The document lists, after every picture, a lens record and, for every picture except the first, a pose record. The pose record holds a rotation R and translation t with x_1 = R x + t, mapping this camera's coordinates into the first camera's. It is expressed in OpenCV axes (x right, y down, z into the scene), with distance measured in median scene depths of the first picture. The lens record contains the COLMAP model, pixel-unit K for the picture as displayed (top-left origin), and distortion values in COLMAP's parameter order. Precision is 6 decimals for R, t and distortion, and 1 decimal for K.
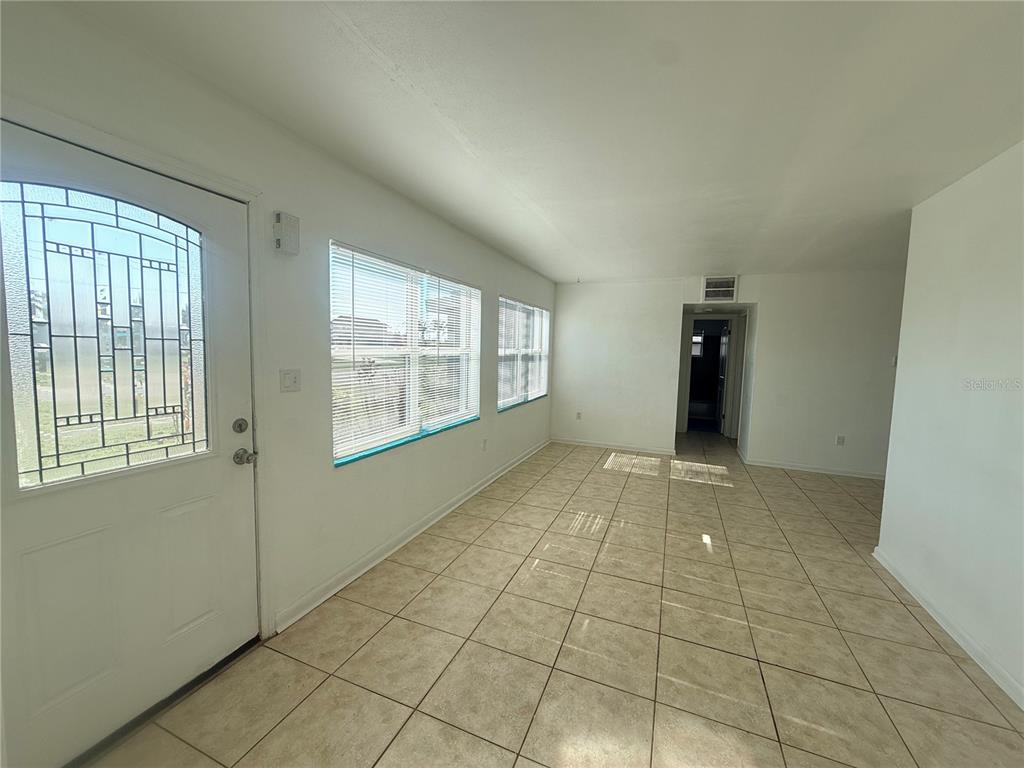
lens RADIAL K [[406.5, 0, 512.4], [0, 406.5, 380.2], [0, 0, 1]] dist [-0.003023, 0.000814]
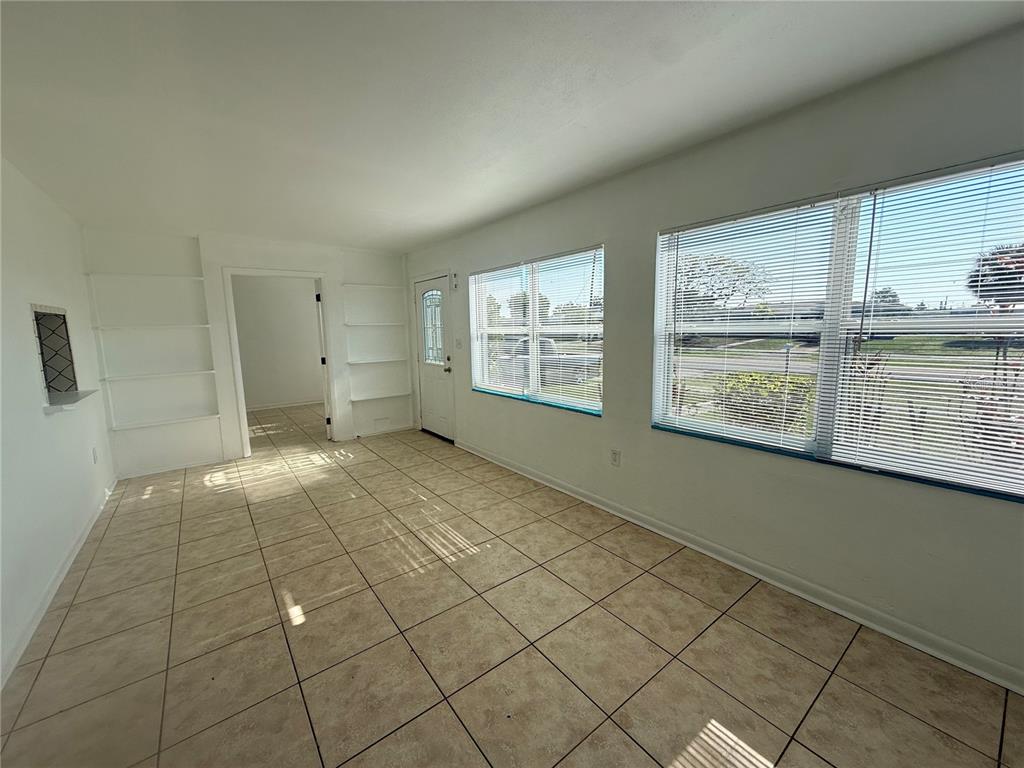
lens RADIAL K [[406.5, 0, 508.3], [0, 406.5, 385.1], [0, 0, 1]] dist [-0.003023, 0.000814]
pose [[-0.510873, 0.108042, -0.852840, 0.854652], [-0.060188, 0.985141, 0.160856, -0.101288], [0.857547, 0.133508, -0.496779, 1.578417]]
